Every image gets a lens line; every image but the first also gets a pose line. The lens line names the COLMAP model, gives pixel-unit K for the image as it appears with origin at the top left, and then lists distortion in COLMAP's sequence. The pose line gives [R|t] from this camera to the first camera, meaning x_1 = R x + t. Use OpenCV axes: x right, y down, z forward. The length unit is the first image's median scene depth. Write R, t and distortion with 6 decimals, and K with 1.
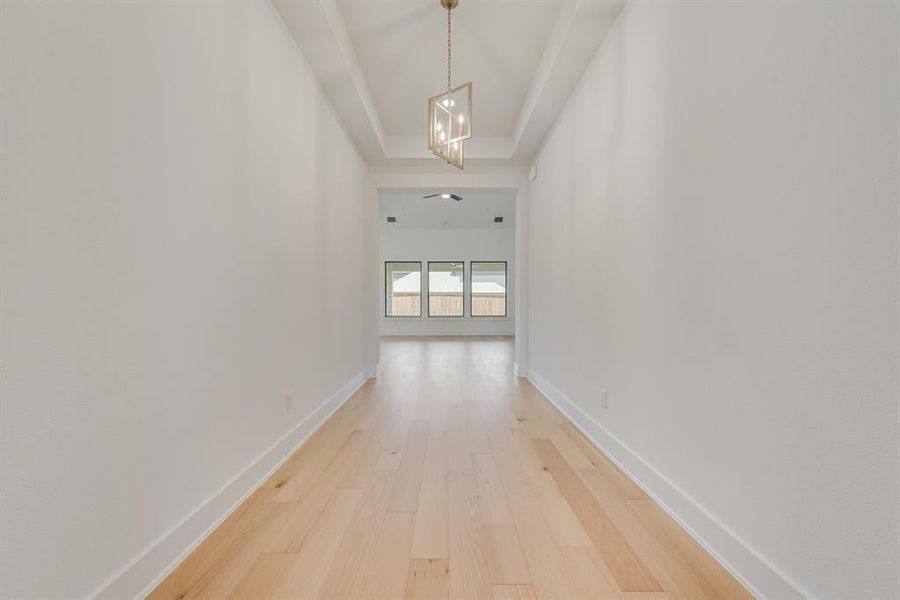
lens RADIAL K [[363.8, 0, 448.8], [0, 363.8, 303.1], [0, 0, 1]] dist [0.003133, -0.000062]
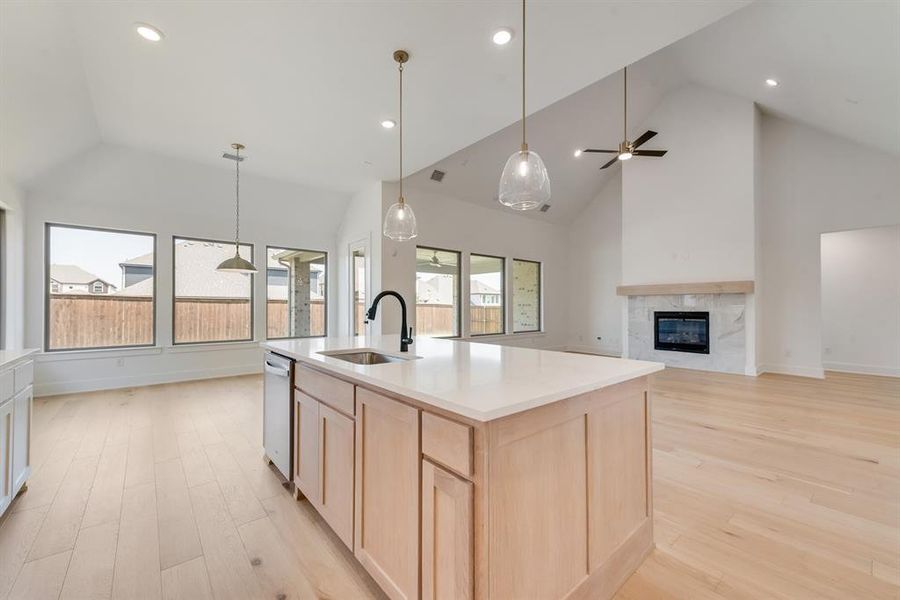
lens RADIAL K [[355.8, 0, 449.8], [0, 355.8, 303.8], [0, 0, 1]] dist [0.013556, -0.000308]
pose [[0.758330, 0.006174, 0.651842, -0.475253], [0.005386, 0.999862, -0.015736, -0.012903], [-0.651849, 0.015444, 0.758192, 0.509151]]
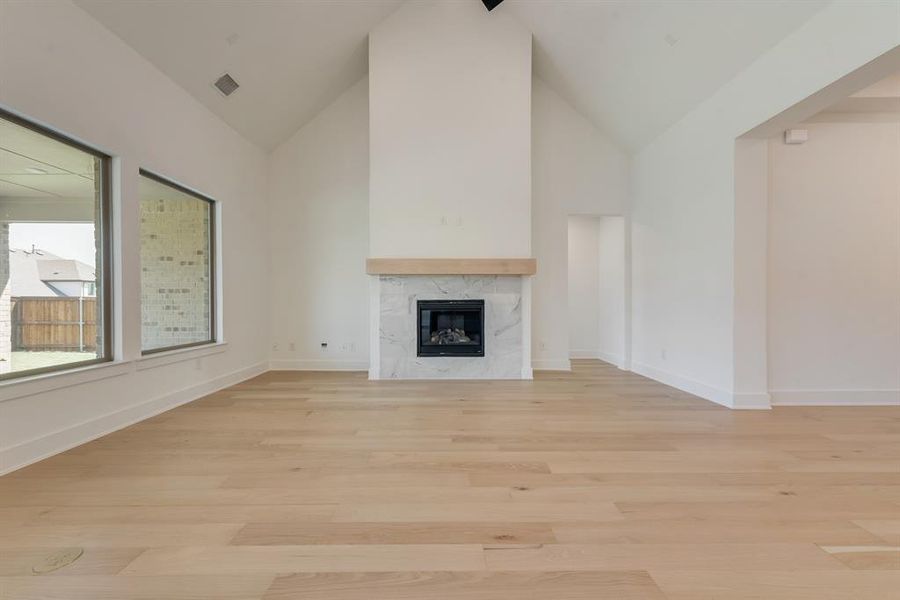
lens RADIAL K [[355.8, 0, 449.8], [0, 355.8, 303.8], [0, 0, 1]] dist [0.013556, -0.000308]
pose [[-0.011767, -0.007020, 0.999906, -0.217628], [0.011638, 0.999907, 0.007157, -0.005768], [-0.999863, 0.011721, -0.011684, 0.712794]]
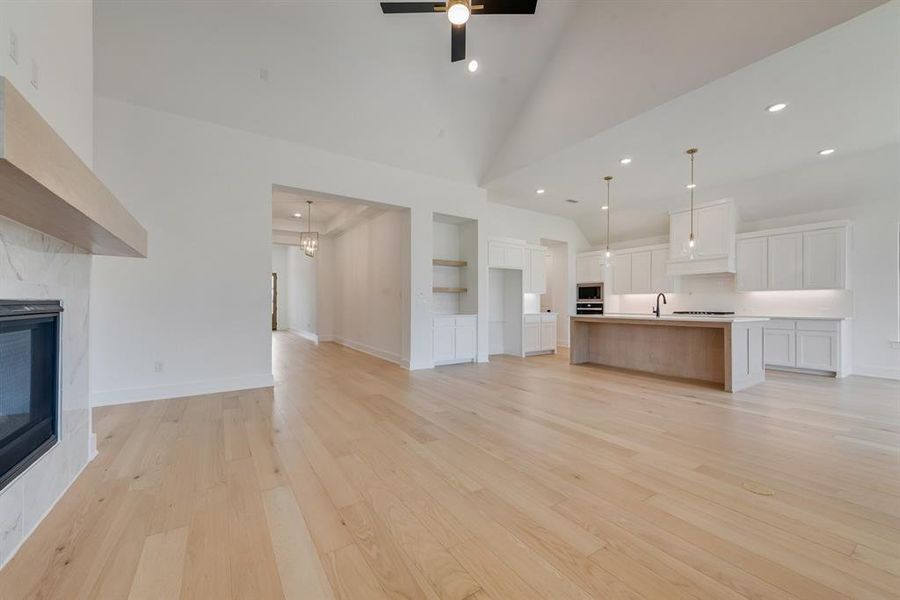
lens RADIAL K [[351.4, 0, 449.5], [0, 351.4, 303.6], [0, 0, 1]] dist [0.017409, -0.005660]
pose [[-0.833049, -0.004414, -0.553182, 0.129244], [-0.007480, 0.999967, 0.003285, -0.007573], [0.553149, 0.006875, -0.833054, 0.907659]]
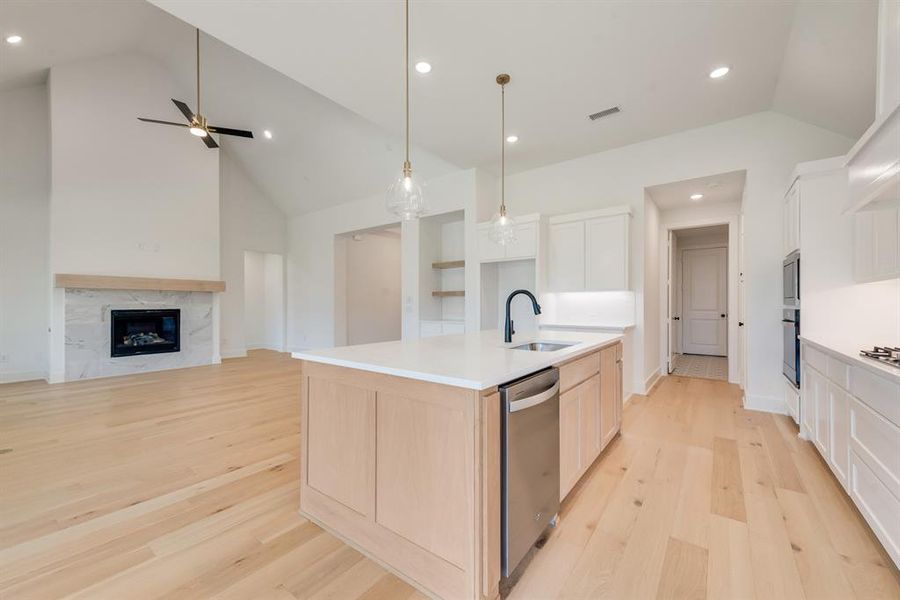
lens RADIAL K [[351.4, 0, 449.5], [0, 351.4, 303.6], [0, 0, 1]] dist [0.017409, -0.005660]
pose [[-0.799193, 0.002745, 0.601069, -0.470262], [0.006665, 0.999969, 0.004295, -0.015123], [-0.601038, 0.007438, -0.799186, 0.855680]]
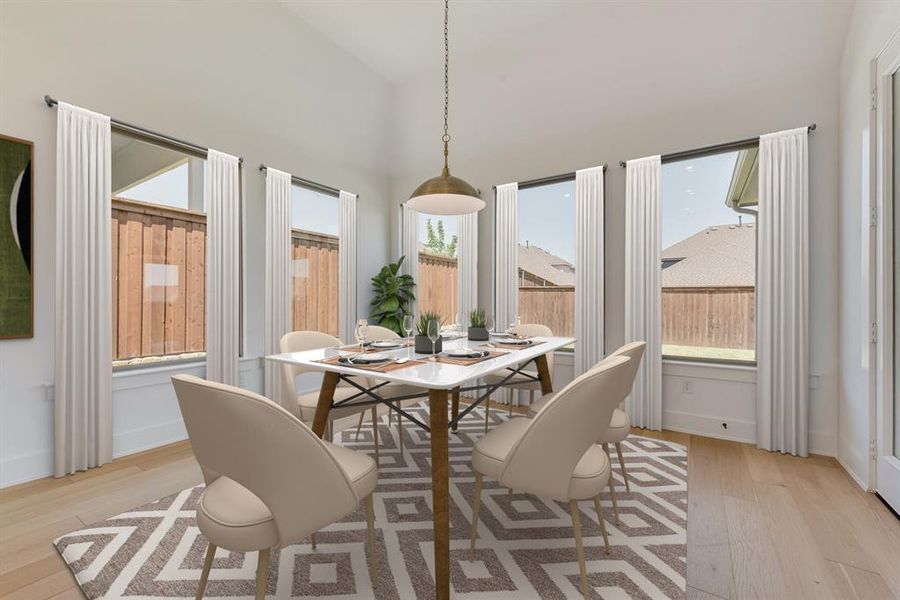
lens RADIAL K [[370.7, 0, 449.4], [0, 370.7, 300.4], [0, 0, 1]] dist [0.001120, 0.000055]
pose [[0.838466, -0.001342, -0.544952, -0.293369], [-0.005697, 0.999921, -0.011227, -0.005889], [0.544924, 0.012518, 0.838392, 0.797368]]
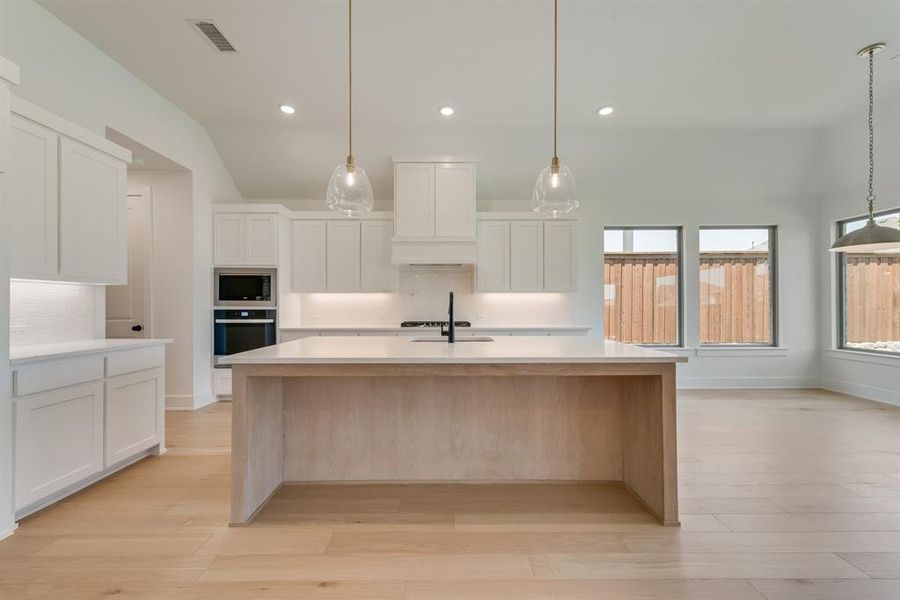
lens RADIAL K [[351.4, 0, 449.5], [0, 351.4, 303.6], [0, 0, 1]] dist [0.017409, -0.005660]
pose [[0.013865, -0.004719, -0.999893, -0.157392], [-0.007602, 0.999959, -0.004824, -0.013699], [0.999875, 0.007668, 0.013829, 0.660937]]
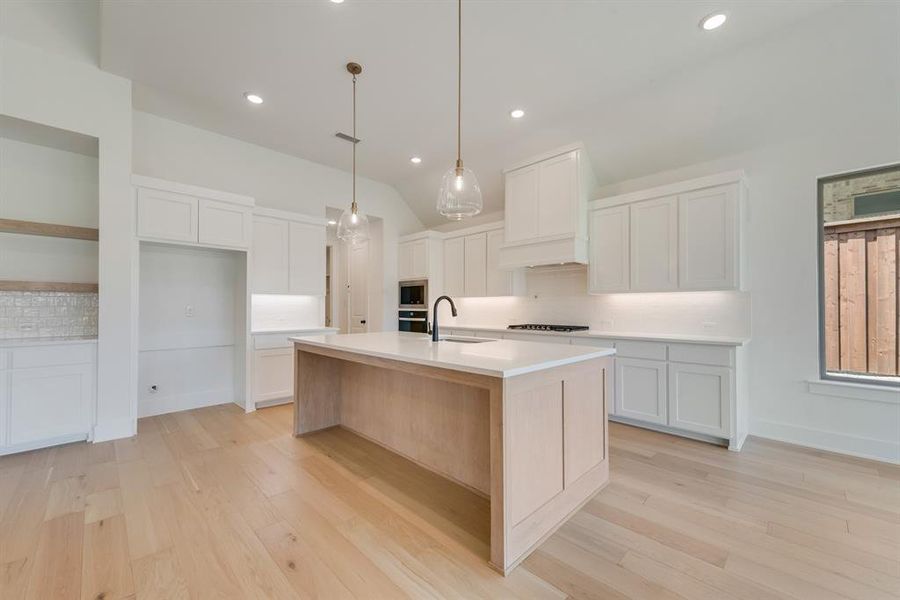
lens RADIAL K [[355.8, 0, 449.8], [0, 355.8, 303.8], [0, 0, 1]] dist [0.013556, -0.000308]
pose [[-0.707903, -0.008880, -0.706254, -0.206281], [-0.007352, 0.999959, -0.005204, -0.015523], [0.706272, 0.001508, -0.707939, 0.844621]]
